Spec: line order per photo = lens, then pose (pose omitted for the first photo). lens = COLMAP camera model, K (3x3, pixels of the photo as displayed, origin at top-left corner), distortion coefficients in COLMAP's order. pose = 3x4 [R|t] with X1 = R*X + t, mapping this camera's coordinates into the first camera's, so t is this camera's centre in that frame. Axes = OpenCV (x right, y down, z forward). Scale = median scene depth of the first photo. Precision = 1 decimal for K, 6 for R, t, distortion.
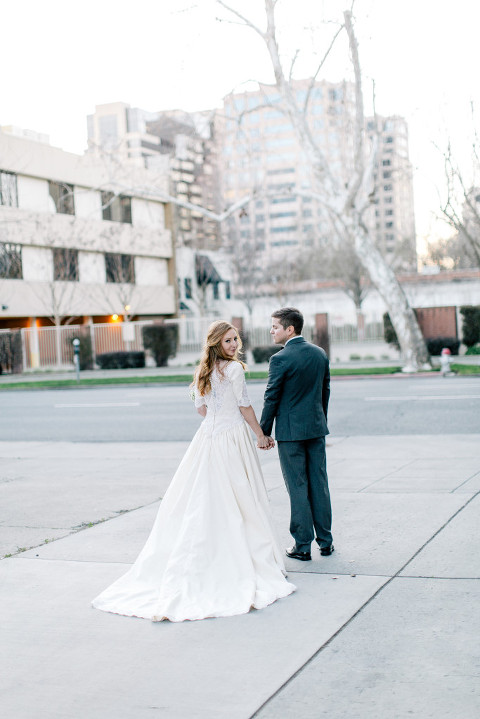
lens RADIAL K [[1023.7, 0, 240.0], [0, 1023.7, 359.5], [0, 0, 1]] dist [0.027095, -0.061430]
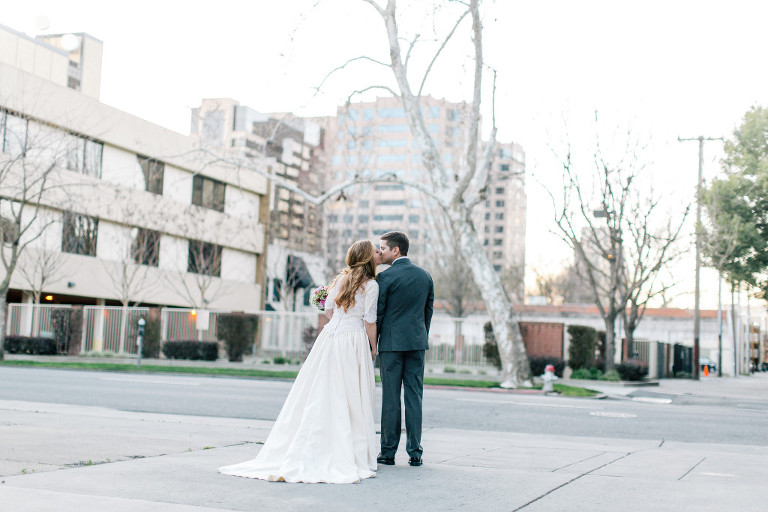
lens RADIAL K [[1093.5, 0, 384.0], [0, 1093.5, 256.0], [0, 0, 1]] dist [0.027095, -0.061430]
pose [[0.994010, 0.101602, 0.040272, 0.005491], [-0.096213, 0.988276, -0.118546, 0.017482], [-0.051844, 0.113961, 0.992132, 0.031324]]
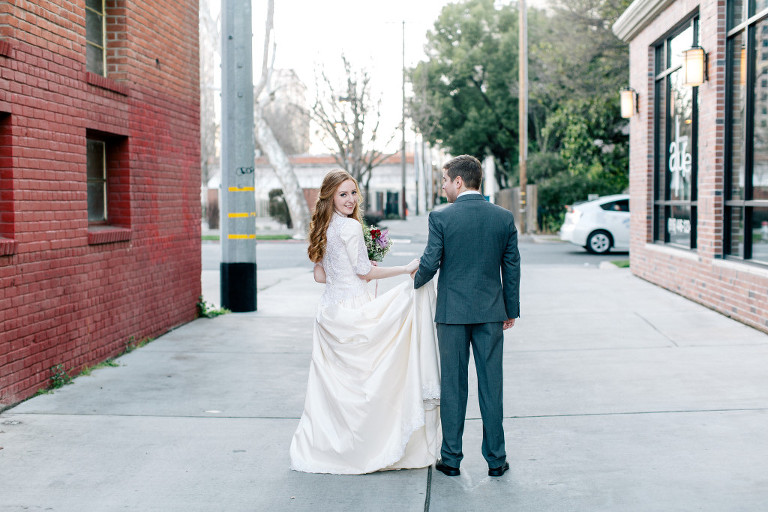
lens RADIAL K [[1093.5, 0, 384.0], [0, 1093.5, 256.0], [0, 0, 1]] dist [0.027095, -0.061430]
pose [[0.942997, 0.031604, 0.331296, -0.139490], [-0.035859, 0.999334, 0.006736, 0.015897], [-0.330863, -0.018232, 0.943503, -0.230189]]
